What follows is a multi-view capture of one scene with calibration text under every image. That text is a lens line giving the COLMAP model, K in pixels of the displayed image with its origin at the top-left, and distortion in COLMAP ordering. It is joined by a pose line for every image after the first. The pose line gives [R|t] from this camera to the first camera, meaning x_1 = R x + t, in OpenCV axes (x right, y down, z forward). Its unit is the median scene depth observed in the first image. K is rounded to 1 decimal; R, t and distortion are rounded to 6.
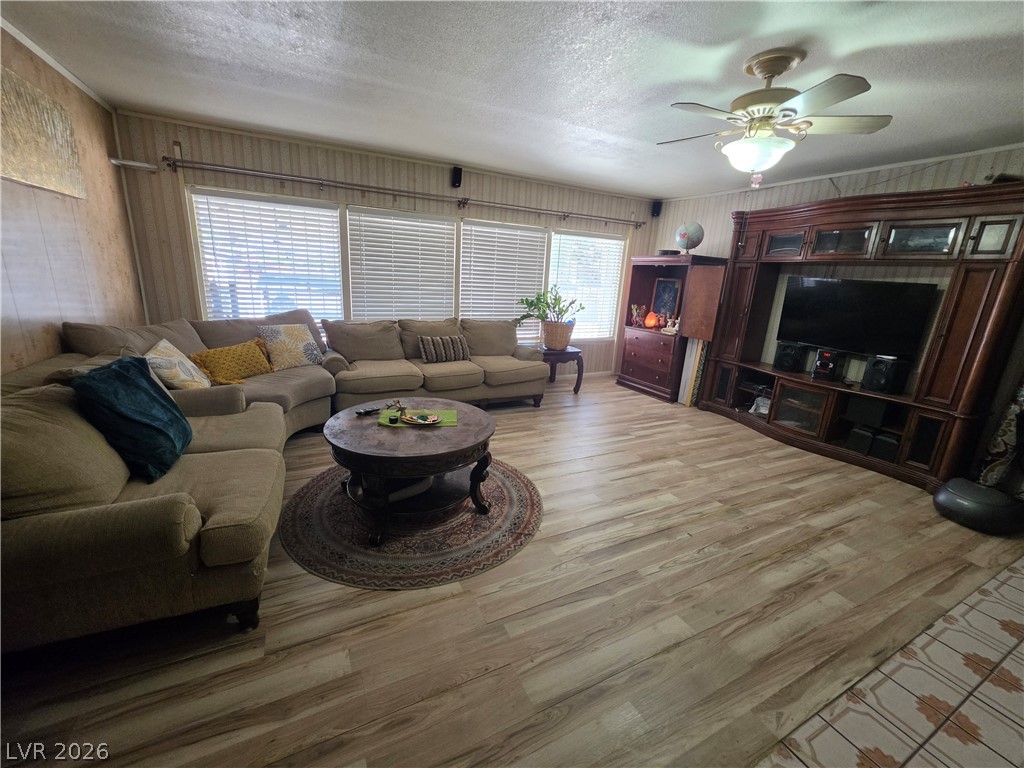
lens RADIAL K [[416.8, 0, 508.8], [0, 416.8, 382.7], [0, 0, 1]] dist [-0.005391, 0.000869]
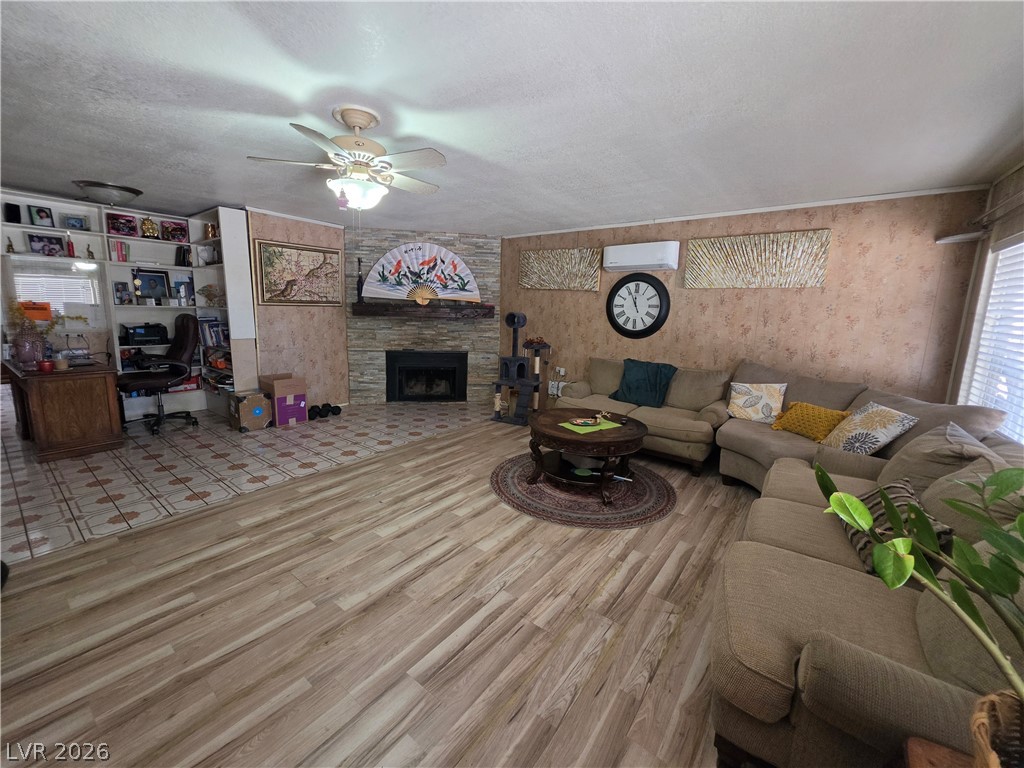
lens RADIAL K [[416.8, 0, 511.6], [0, 416.8, 379.8], [0, 0, 1]] dist [-0.005391, 0.000869]
pose [[-0.894260, -0.001226, -0.447547, 0.605070], [-0.186125, 0.910437, 0.369408, -0.493015], [0.407010, 0.413647, -0.814395, 1.914973]]
